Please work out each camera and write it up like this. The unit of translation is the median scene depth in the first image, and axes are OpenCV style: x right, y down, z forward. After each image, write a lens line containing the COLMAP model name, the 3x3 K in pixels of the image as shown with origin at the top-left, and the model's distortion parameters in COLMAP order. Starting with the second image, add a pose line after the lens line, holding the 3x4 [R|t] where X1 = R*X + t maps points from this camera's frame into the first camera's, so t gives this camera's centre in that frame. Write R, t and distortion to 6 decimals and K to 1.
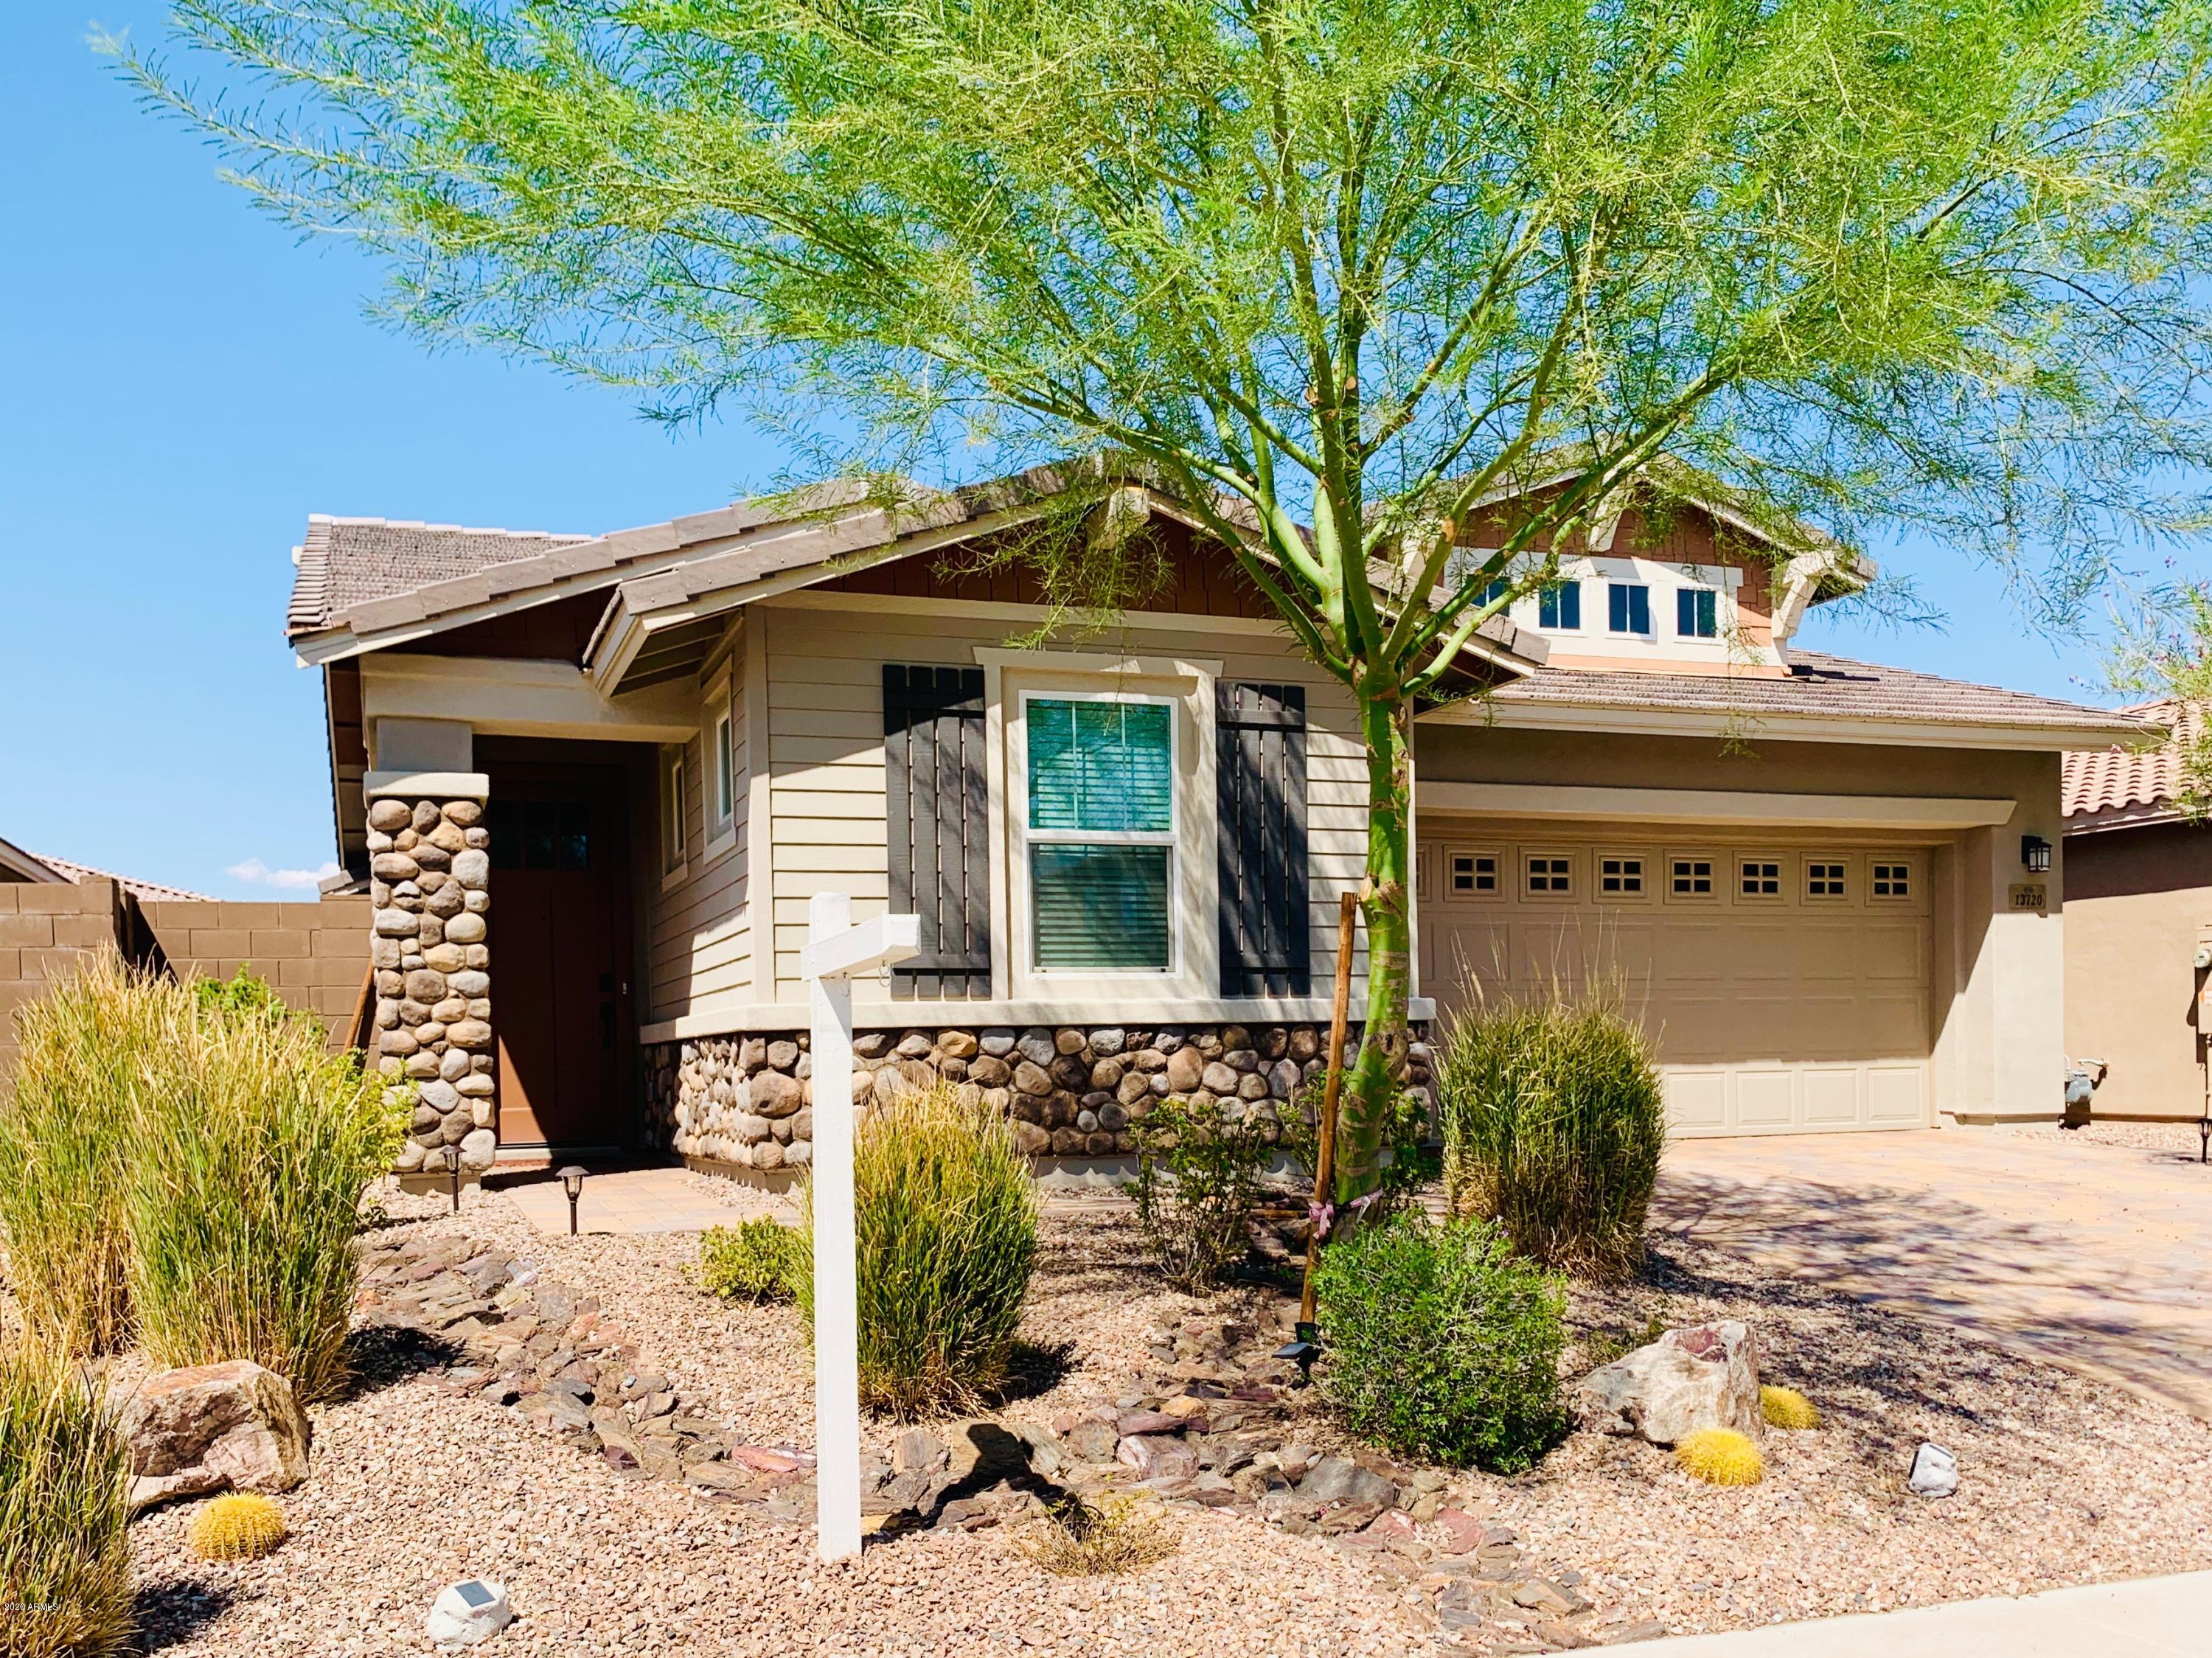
lens RADIAL K [[1697.3, 0, 1097.0], [0, 1697.3, 807.8], [0, 0, 1]] dist [0.049088, -0.055346]
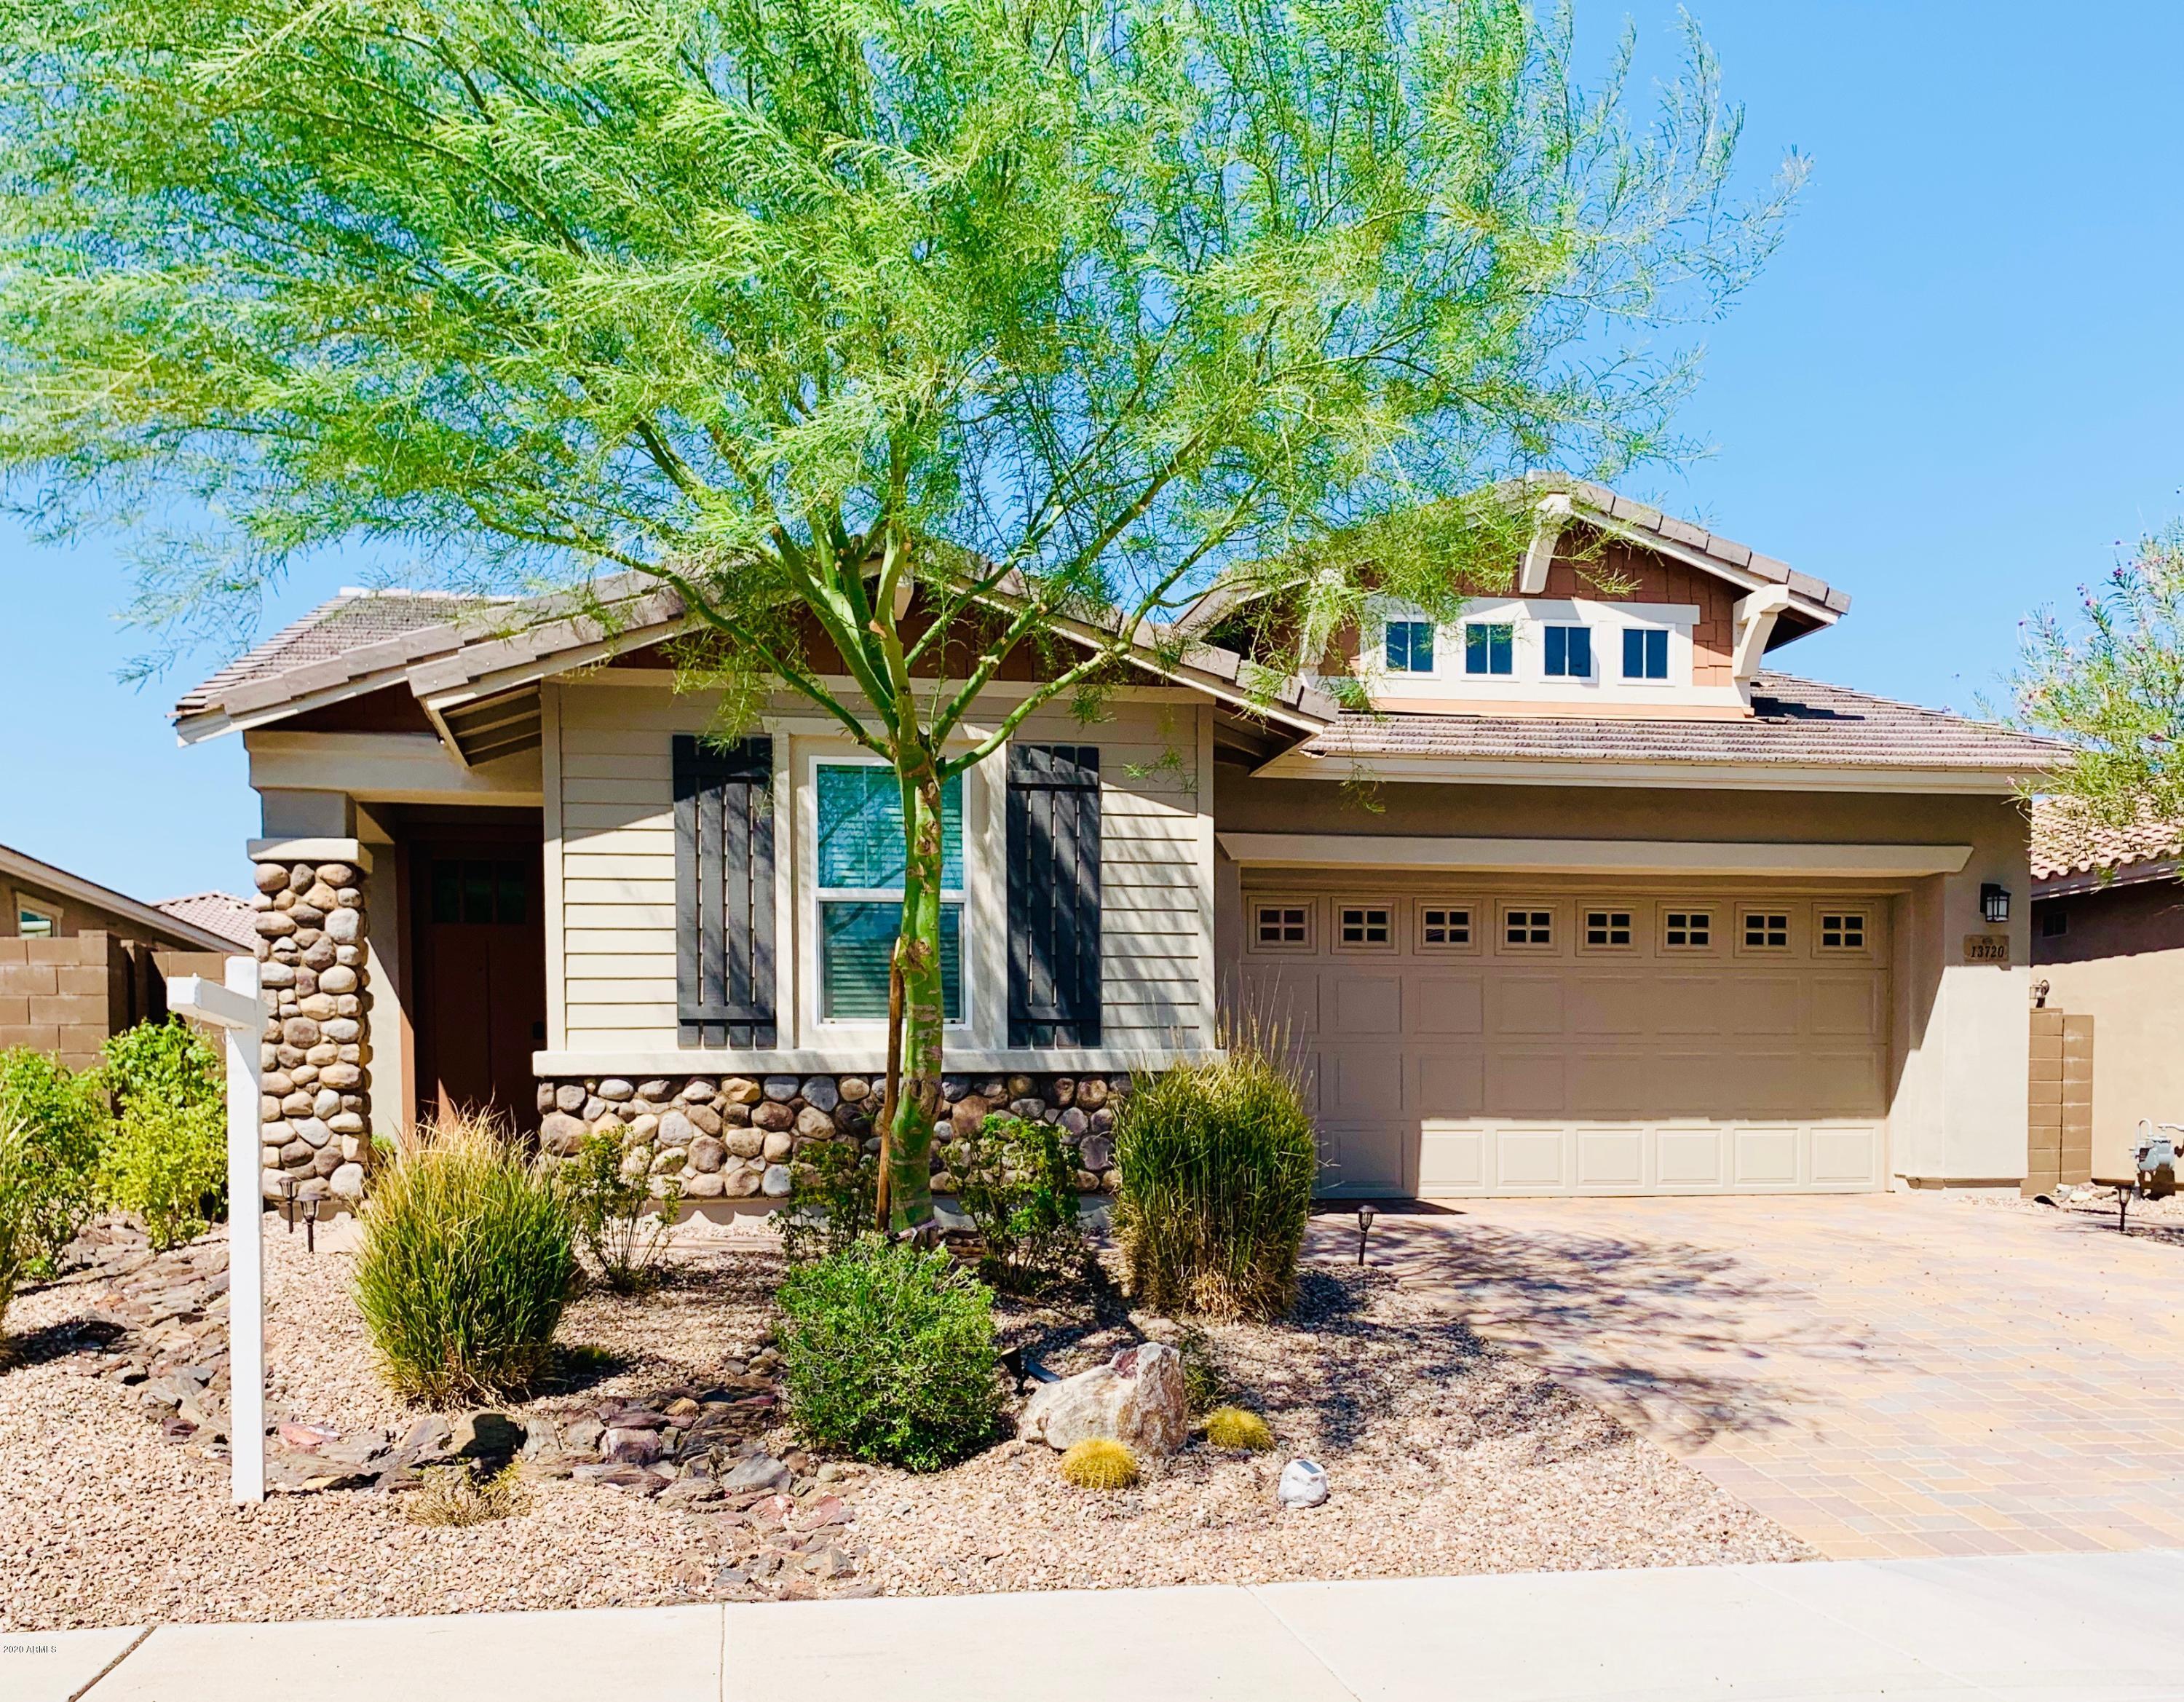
lens RADIAL K [[1810.0, 0, 1092.0], [0, 1810.0, 851.0], [0, 0, 1]] dist [0.023715, -0.015107]
pose [[0.989602, -0.008097, -0.143602, 0.281205], [0.008357, 0.999964, 0.001202, -0.009859], [0.143587, -0.002389, 0.989635, -0.086715]]
